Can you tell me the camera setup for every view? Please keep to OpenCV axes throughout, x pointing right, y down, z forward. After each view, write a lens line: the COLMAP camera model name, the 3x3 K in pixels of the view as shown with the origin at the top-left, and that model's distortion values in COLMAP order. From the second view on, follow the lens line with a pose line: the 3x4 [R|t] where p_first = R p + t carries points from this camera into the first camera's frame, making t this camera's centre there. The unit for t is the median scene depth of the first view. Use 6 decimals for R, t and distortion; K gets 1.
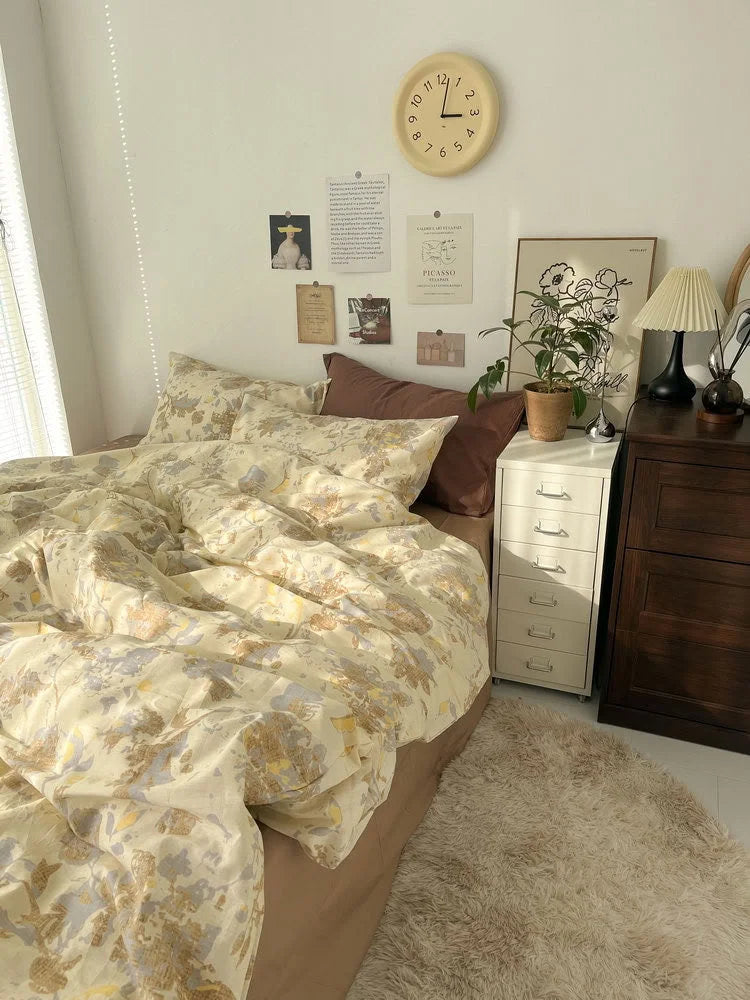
lens RADIAL K [[713.4, 0, 377.0], [0, 713.4, 502.6], [0, 0, 1]] dist [-0.010278, -0.023808]
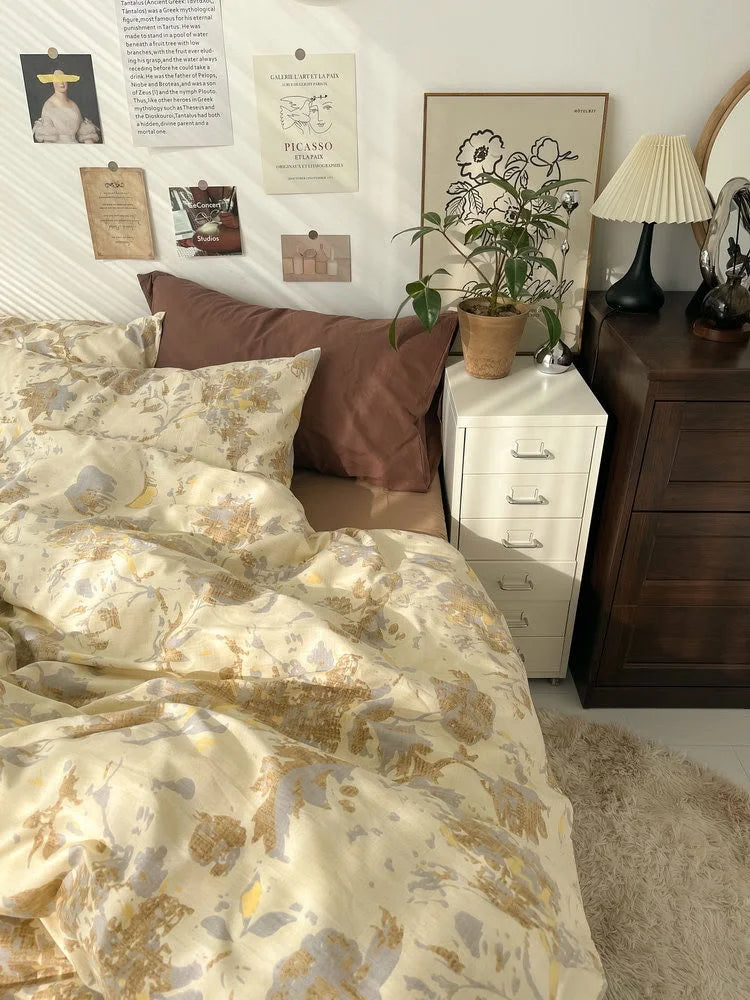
lens RADIAL K [[713.4, 0, 374.5], [0, 713.4, 499.8], [0, 0, 1]] dist [-0.010278, -0.023808]
pose [[0.929353, -0.169678, 0.327890, -0.133552], [0.119934, 0.978715, 0.166533, -0.089851], [-0.349168, -0.115443, 0.929922, 0.285759]]
